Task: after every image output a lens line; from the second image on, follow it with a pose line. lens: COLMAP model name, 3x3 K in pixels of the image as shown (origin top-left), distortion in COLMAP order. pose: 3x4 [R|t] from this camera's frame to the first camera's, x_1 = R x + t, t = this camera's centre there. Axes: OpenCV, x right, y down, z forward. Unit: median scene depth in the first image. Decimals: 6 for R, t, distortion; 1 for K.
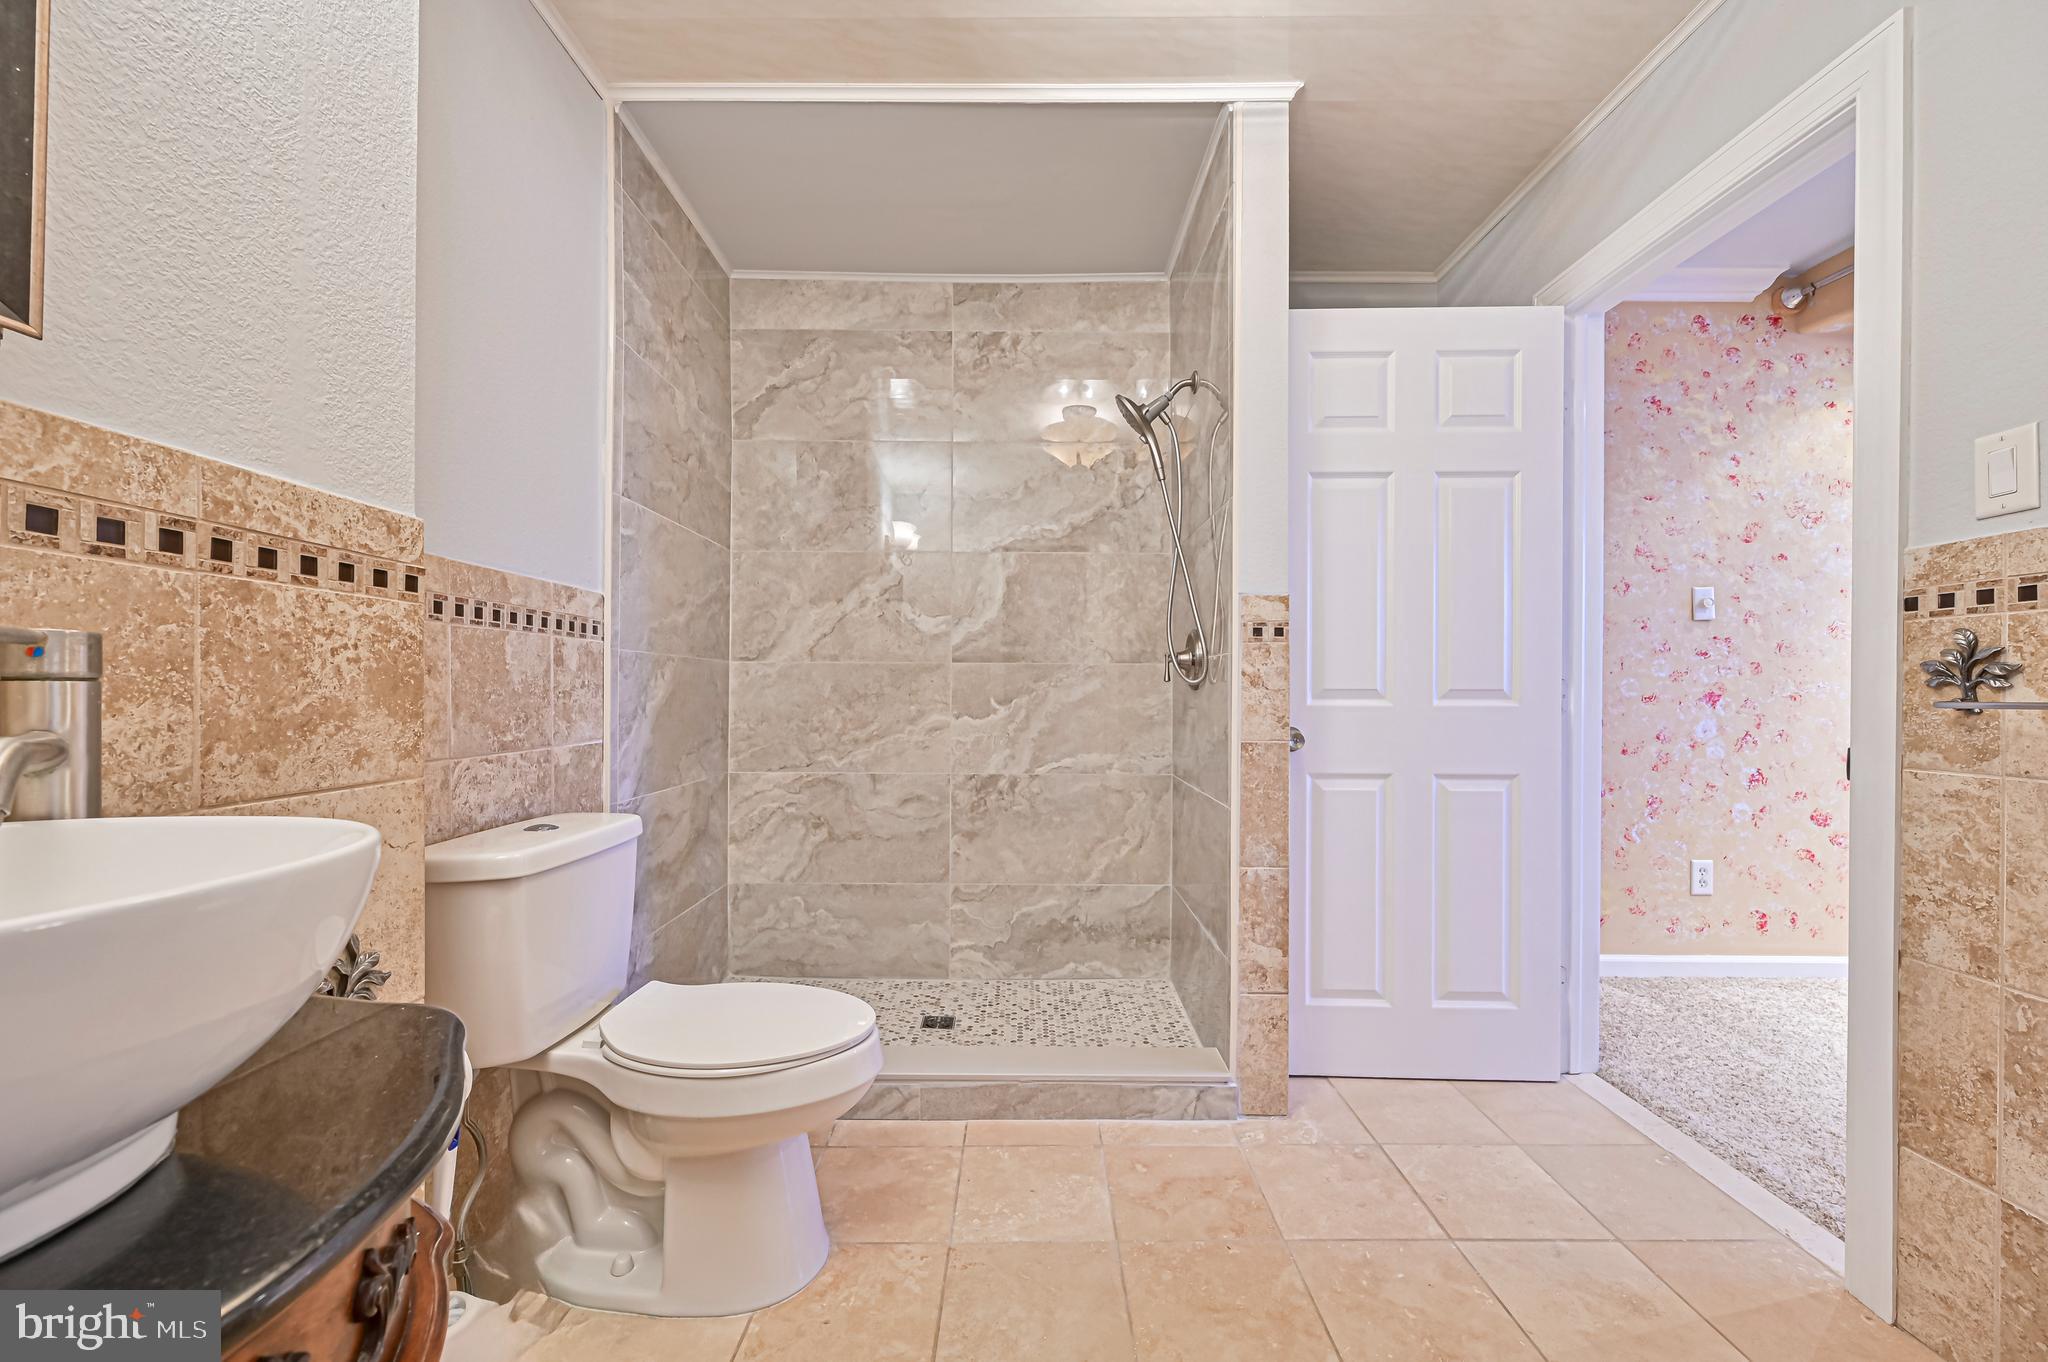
lens RADIAL K [[806.7, 0, 1023.5], [0, 806.7, 697.6], [0, 0, 1]] dist [-0.002359, 0.000743]
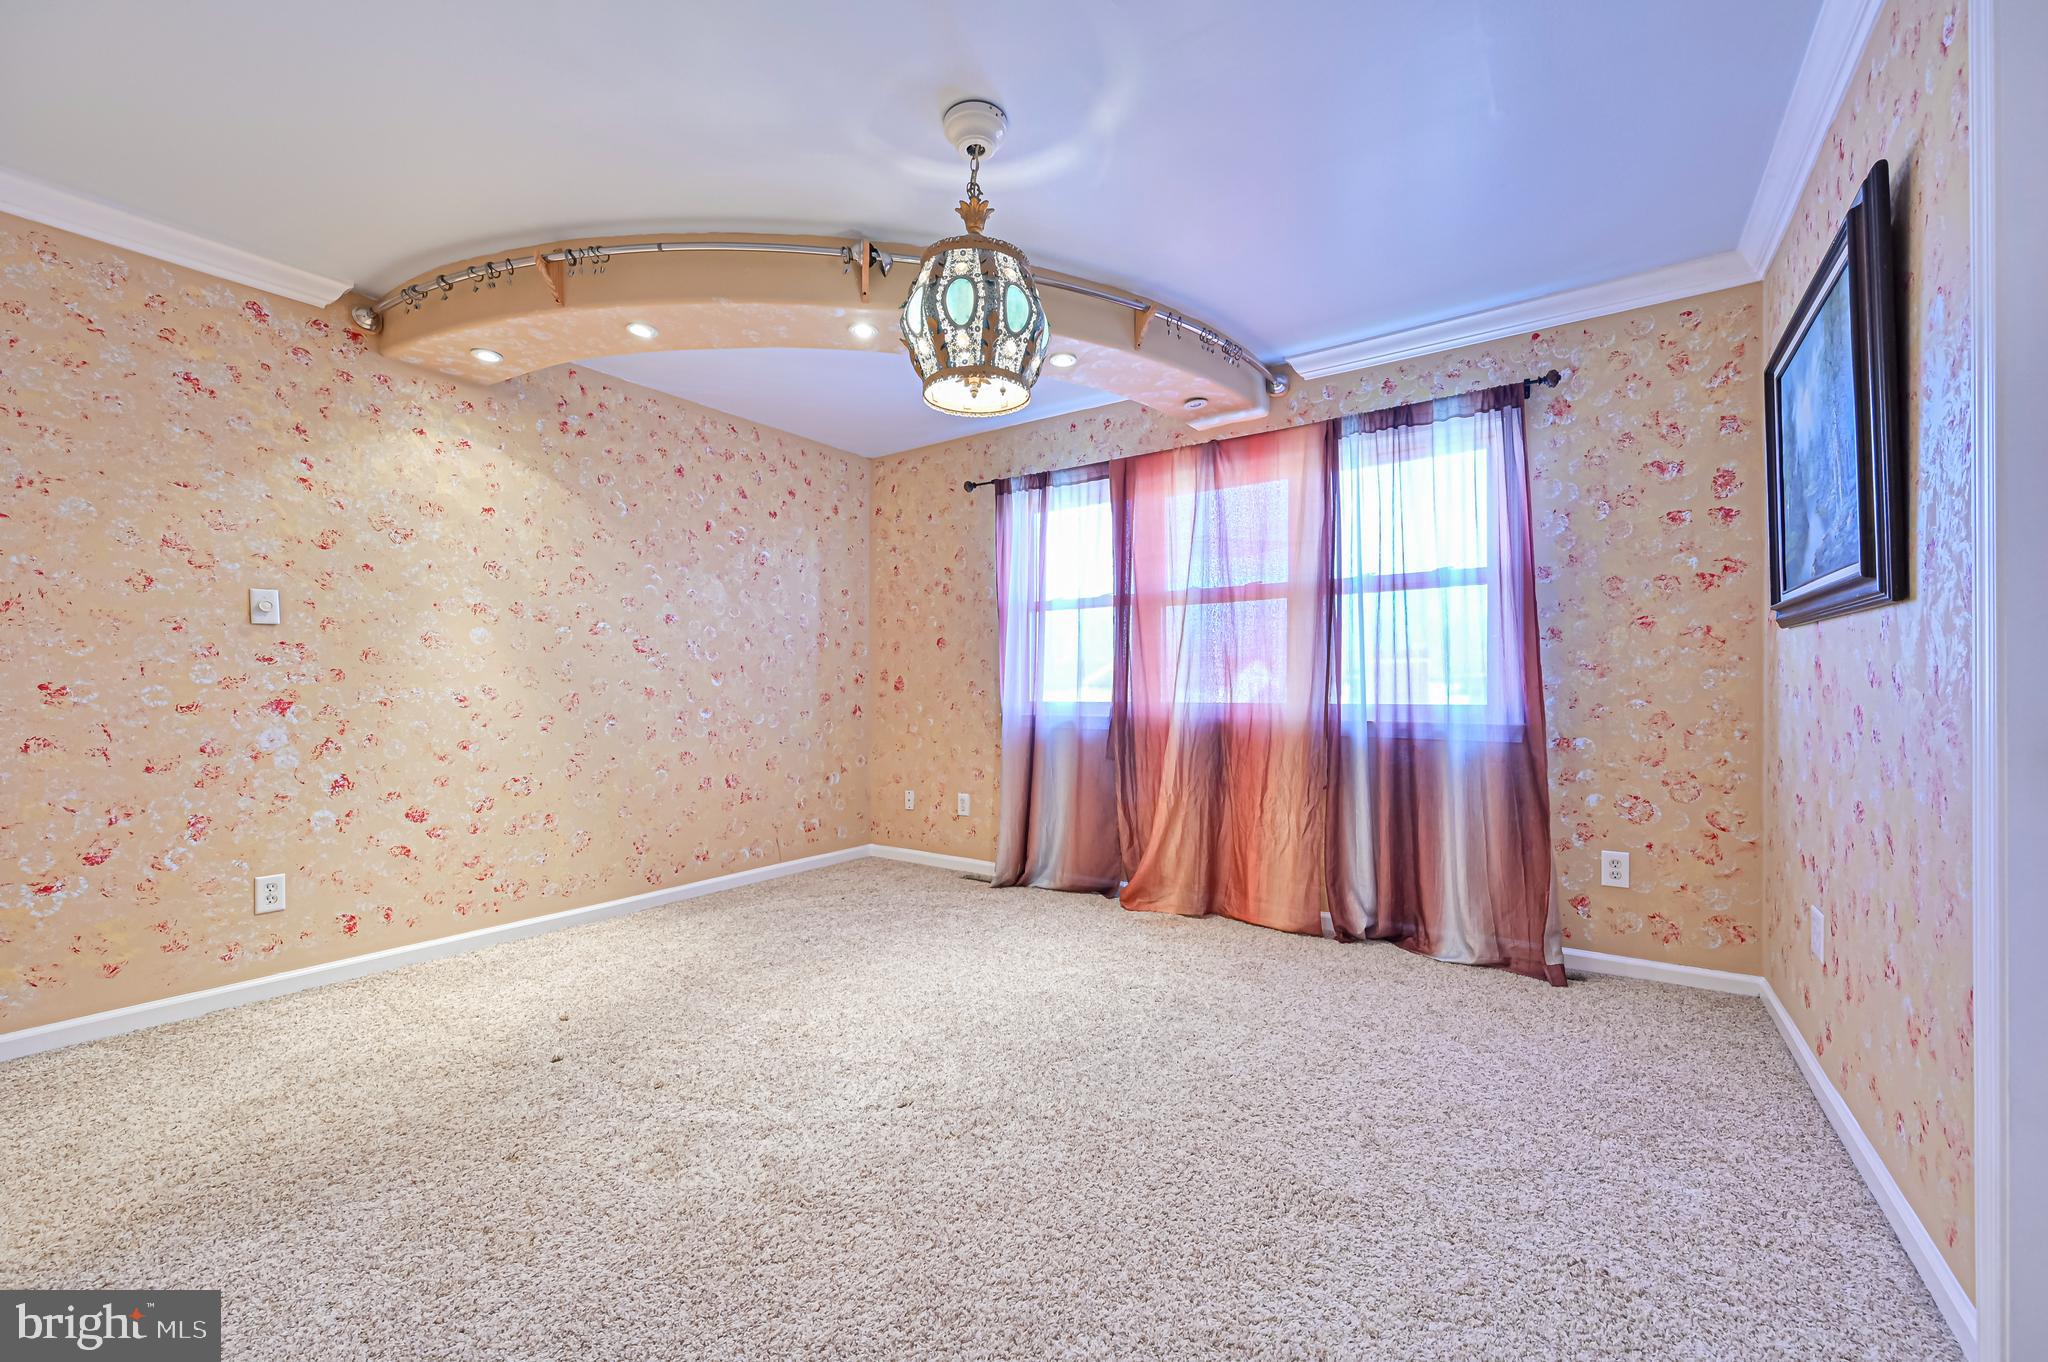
lens RADIAL K [[806.7, 0, 1025.4], [0, 806.7, 694.8], [0, 0, 1]] dist [-0.002359, 0.000743]
pose [[0.565078, -0.014770, 0.824905, 0.564164], [0.015251, 0.999856, 0.007455, -0.005905], [-0.824897, 0.008368, 0.565222, -0.279406]]
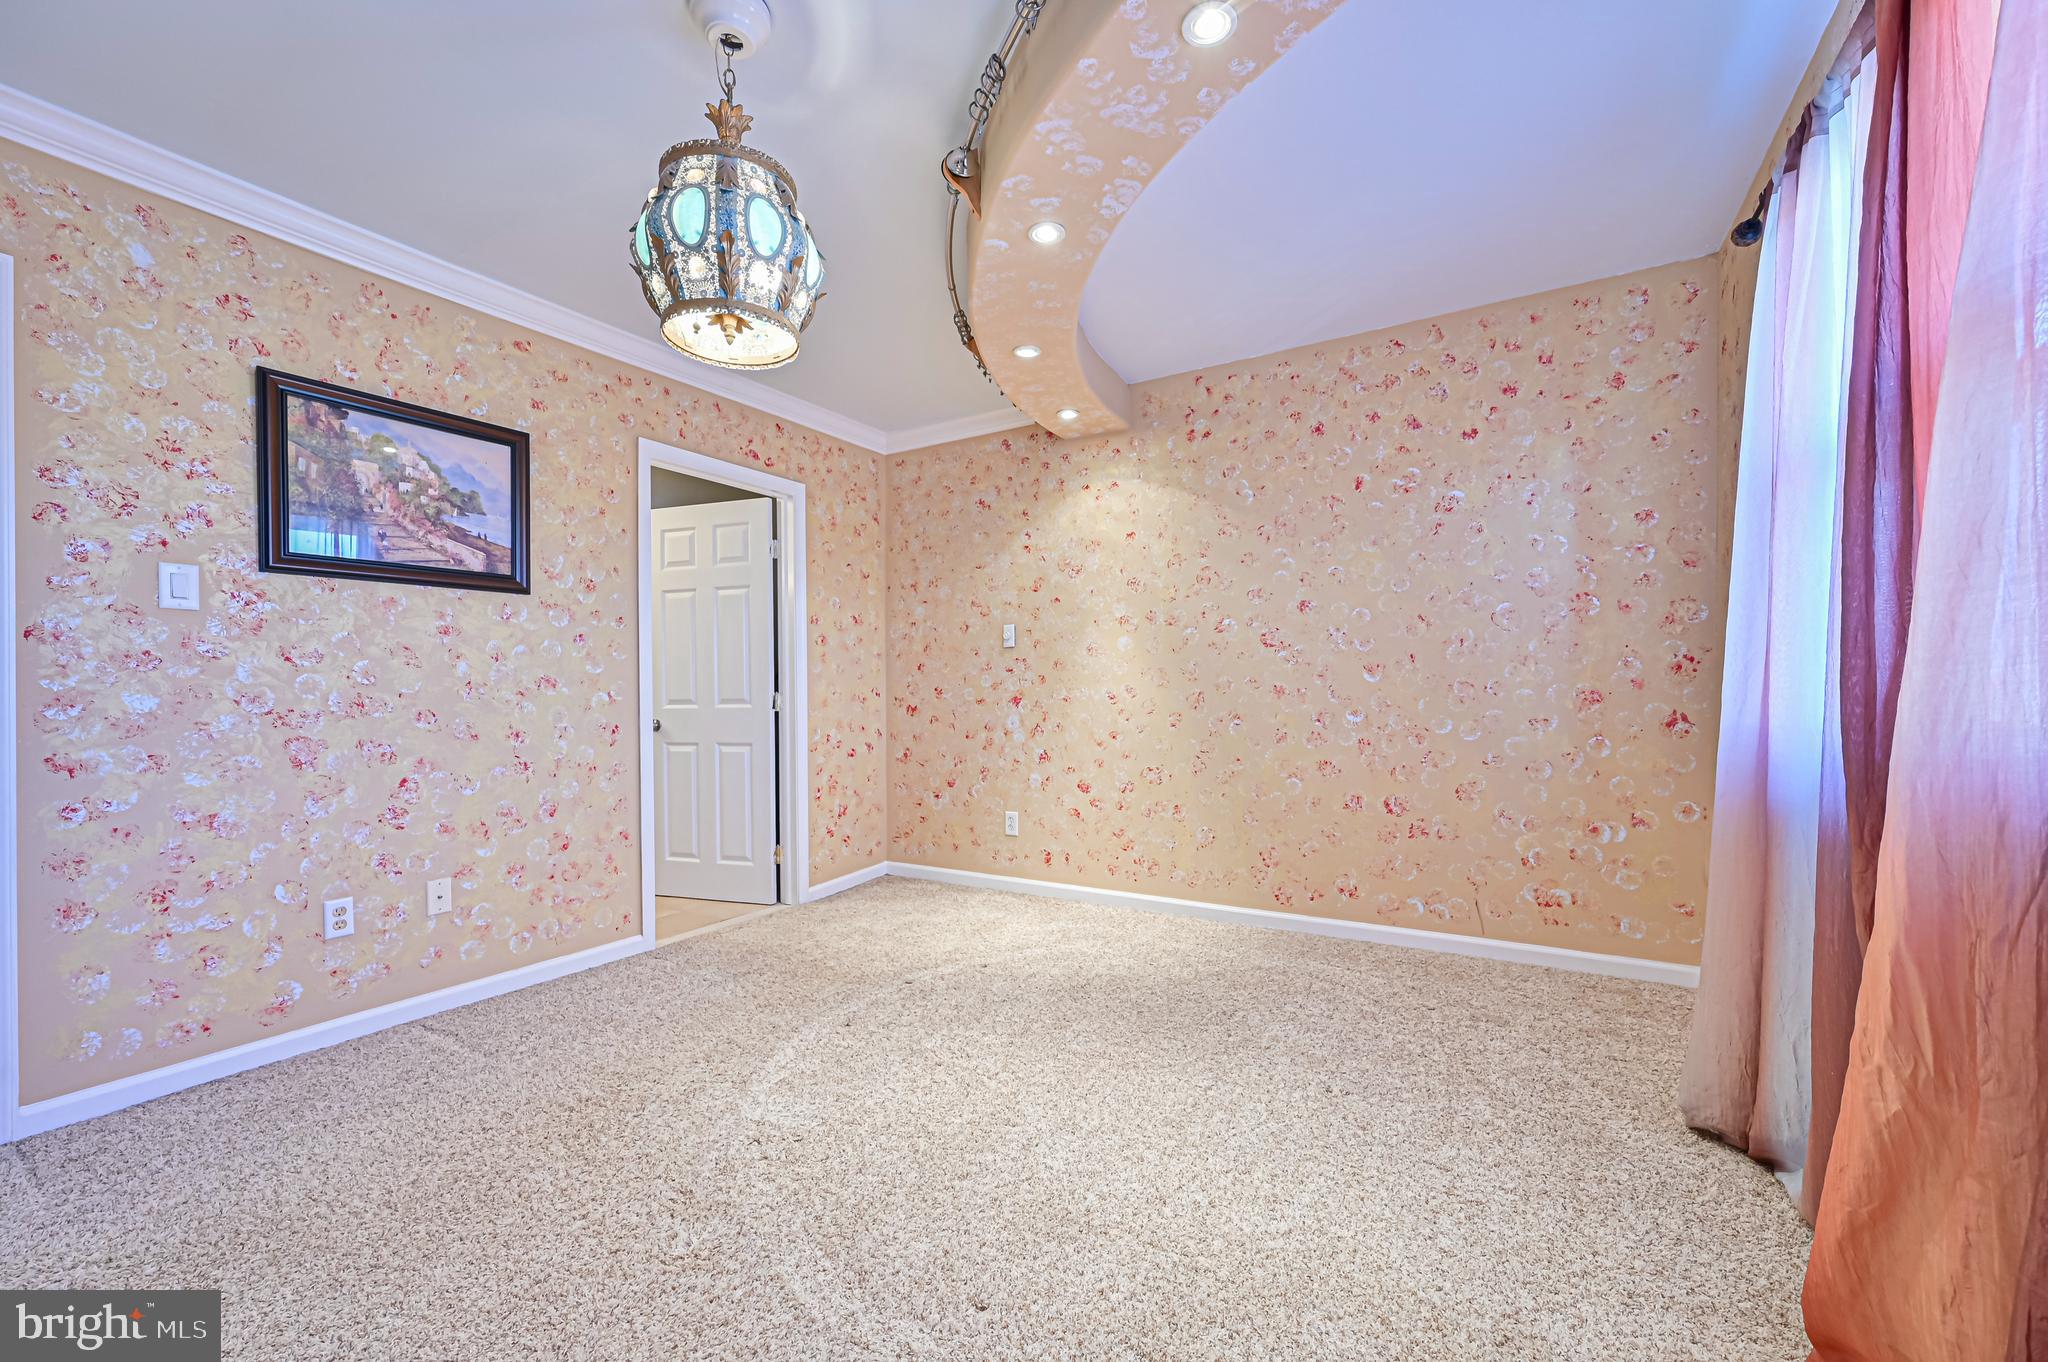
lens RADIAL K [[806.7, 0, 1021.6], [0, 806.7, 693.0], [0, 0, 1]] dist [-0.002359, 0.000743]
pose [[0.854703, -0.015830, -0.518876, 1.619234], [0.013857, 0.999874, -0.007679, -0.001850], [0.518932, -0.000627, 0.854815, -0.238730]]
